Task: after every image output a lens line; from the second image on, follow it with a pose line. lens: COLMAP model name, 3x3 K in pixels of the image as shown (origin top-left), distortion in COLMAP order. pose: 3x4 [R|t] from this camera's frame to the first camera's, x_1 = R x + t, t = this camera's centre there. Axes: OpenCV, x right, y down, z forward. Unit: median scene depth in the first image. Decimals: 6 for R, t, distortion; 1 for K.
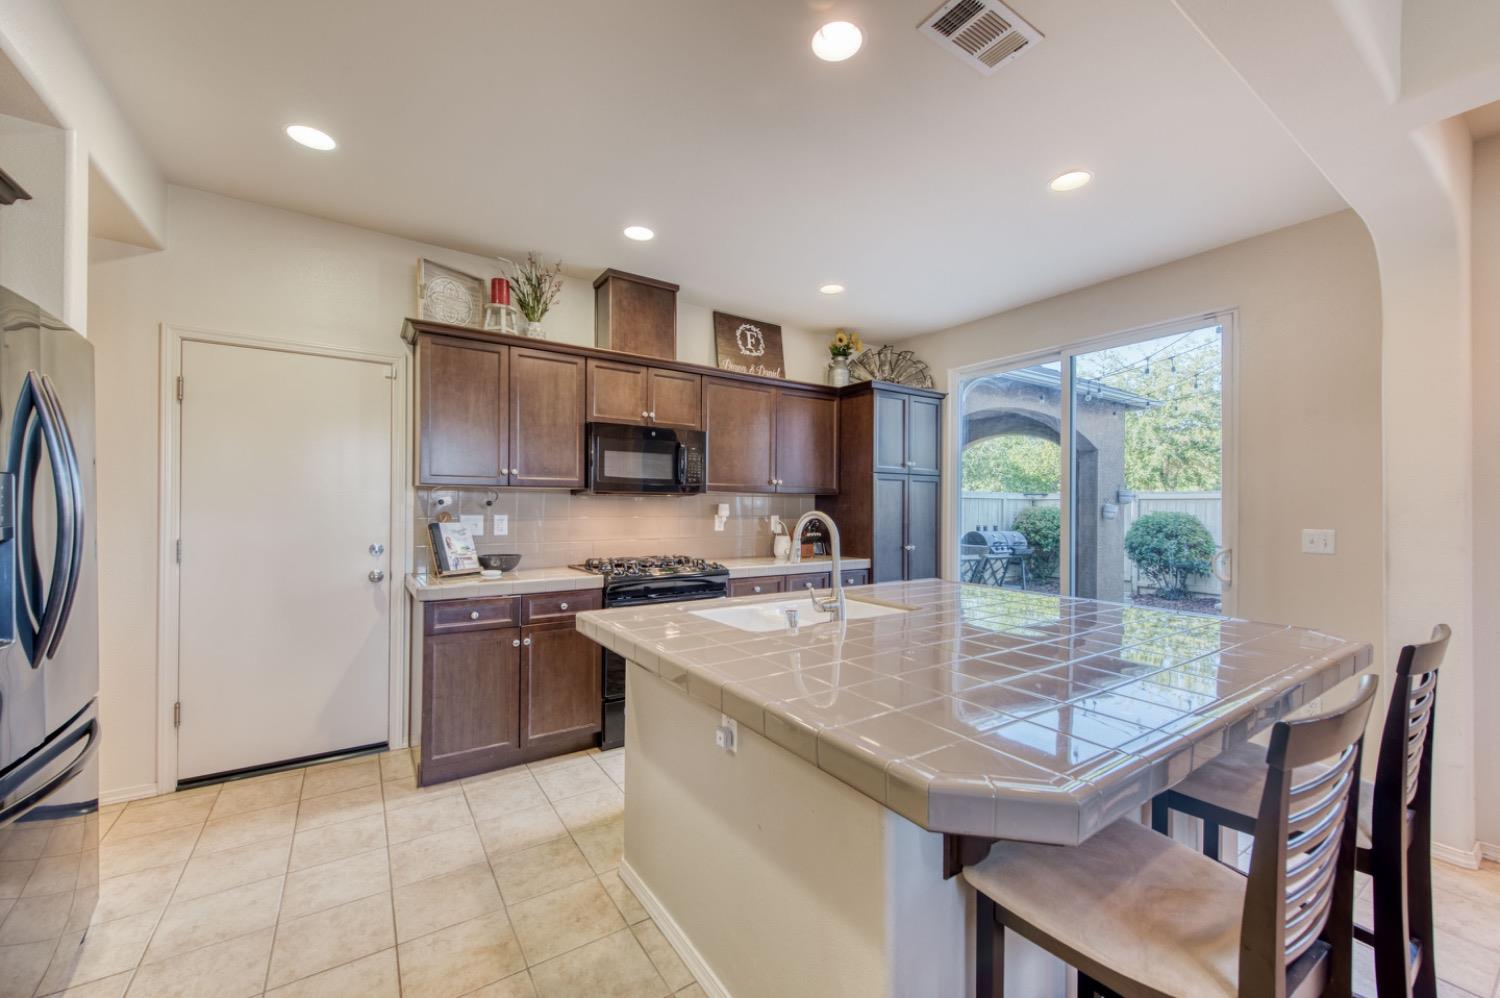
lens RADIAL K [[586.5, 0, 752.6], [0, 586.5, 505.0], [0, 0, 1]] dist [0.005881, -0.000735]
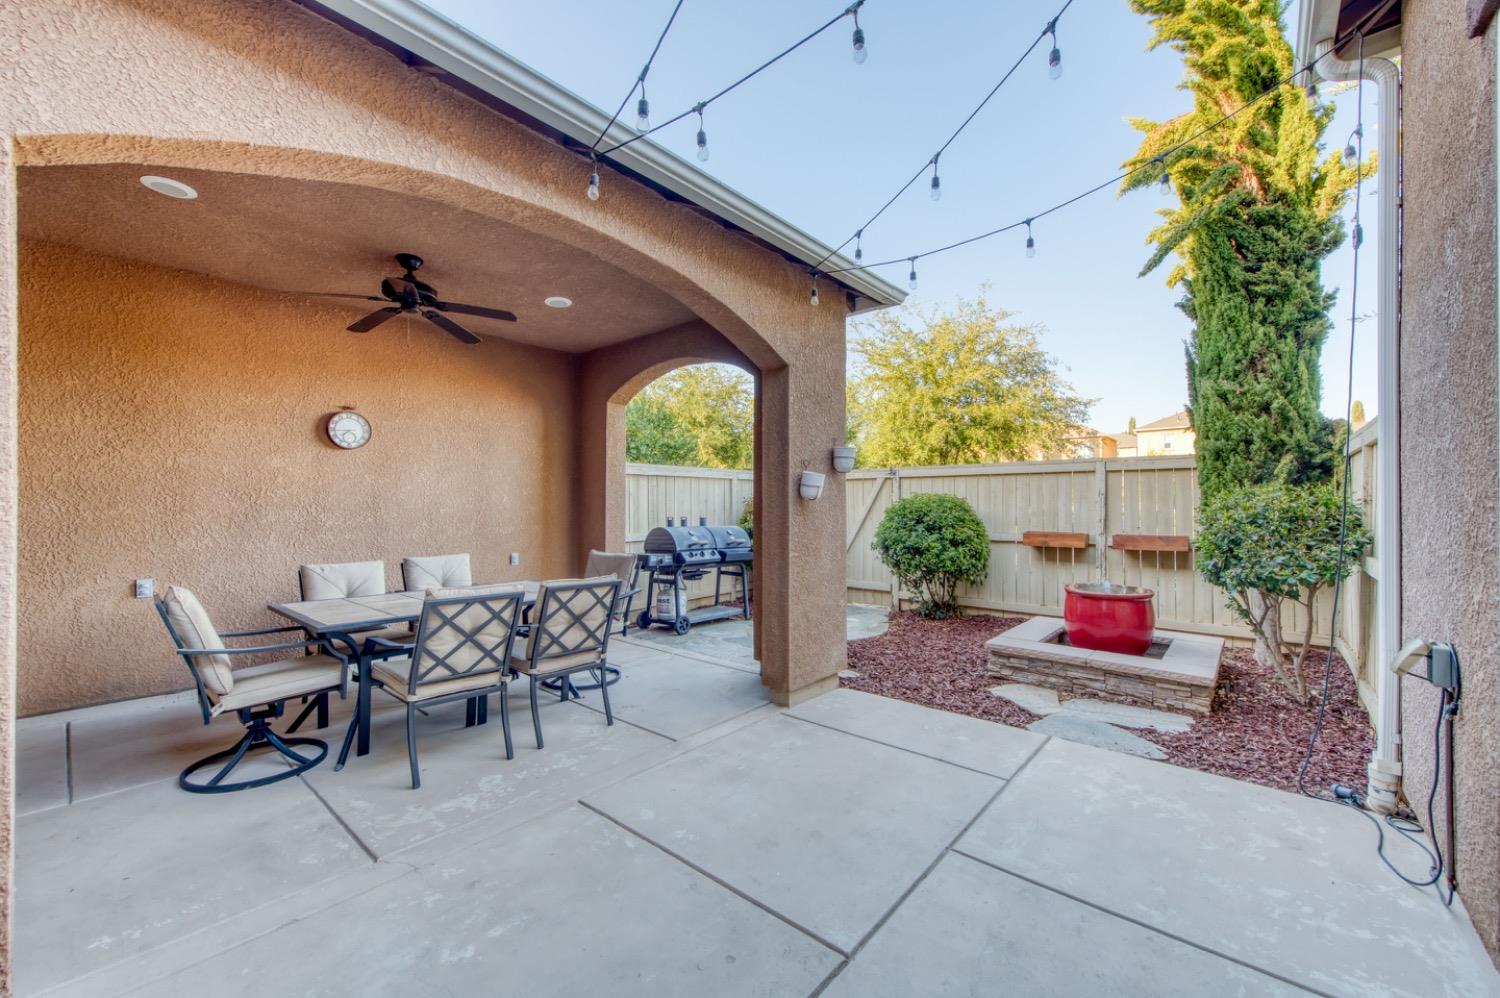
lens RADIAL K [[586.5, 0, 752.6], [0, 586.5, 505.0], [0, 0, 1]] dist [0.005881, -0.000735]
pose [[0.963604, -0.010881, 0.267114, 0.328443], [0.009139, 0.999928, 0.007763, 0.018644], [-0.267179, -0.005039, 0.963634, 0.402032]]
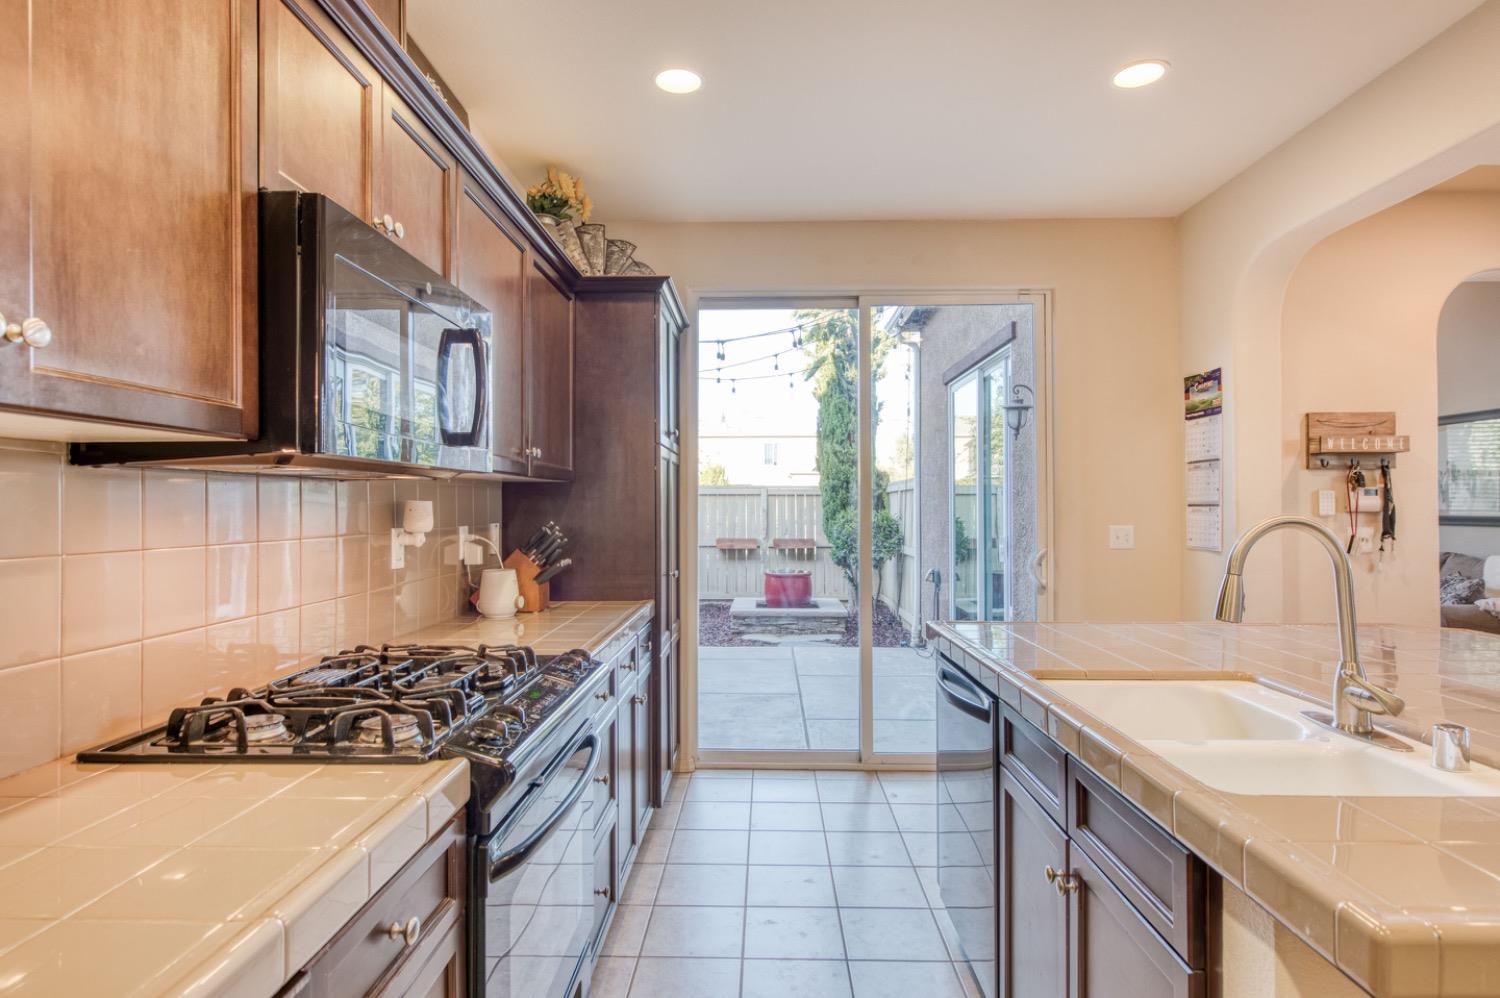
lens RADIAL K [[799.8, 0, 741.6], [0, 799.8, 502.7], [0, 0, 1]] dist [0.004371, -0.000201]
pose [[0.584245, -0.003169, 0.811571, -0.162400], [0.001621, 0.999995, 0.002738, -0.000786], [-0.811576, -0.000284, 0.584247, 0.219081]]
